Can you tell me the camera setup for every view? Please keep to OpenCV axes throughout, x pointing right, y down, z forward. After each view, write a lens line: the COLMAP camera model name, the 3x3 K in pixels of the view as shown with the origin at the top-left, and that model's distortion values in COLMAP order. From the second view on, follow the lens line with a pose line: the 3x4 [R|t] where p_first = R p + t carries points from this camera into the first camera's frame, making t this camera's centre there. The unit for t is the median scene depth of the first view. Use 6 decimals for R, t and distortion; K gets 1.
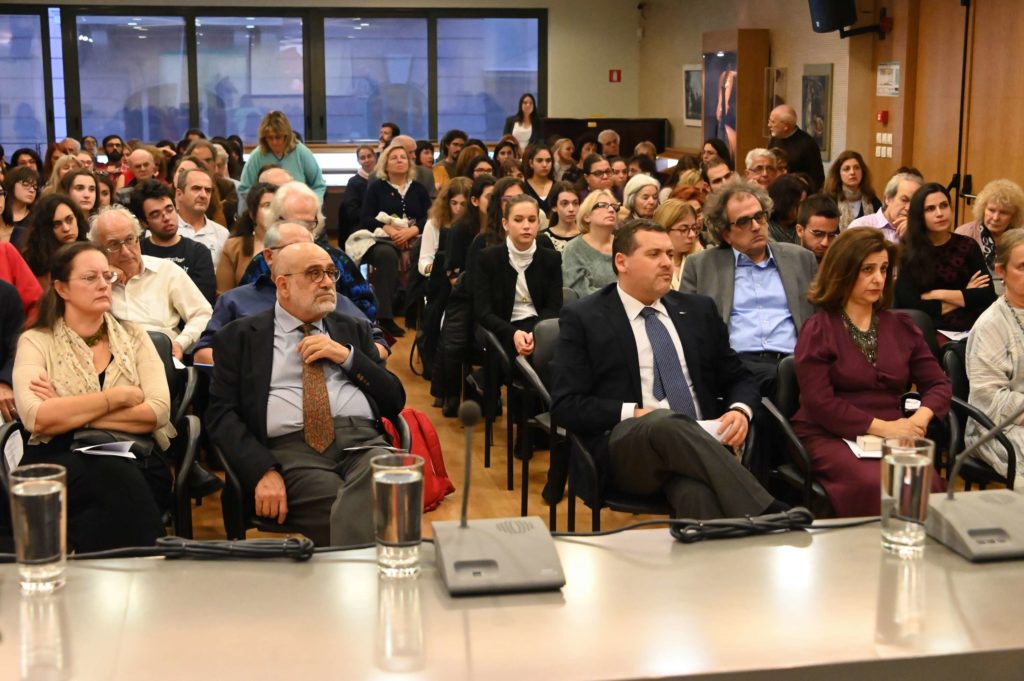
lens RADIAL K [[1485.4, 0, 512.0], [0, 1485.4, 340.5], [0, 0, 1]] dist [-0.019525, -0.000372]
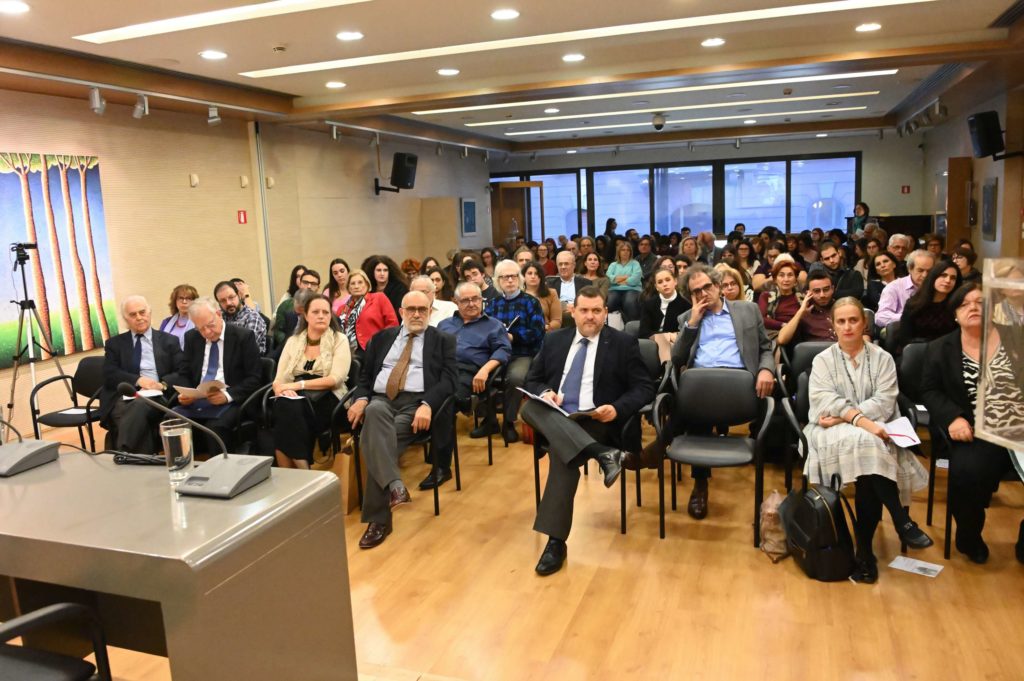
lens RADIAL K [[794.5, 0, 512.0], [0, 794.5, 340.5], [0, 0, 1]] dist [0.002898, -0.002563]
pose [[0.875268, 0.040985, -0.481899, 0.292980], [-0.040541, 0.999114, 0.011339, -0.015583], [0.481937, 0.009612, 0.876153, 0.086112]]
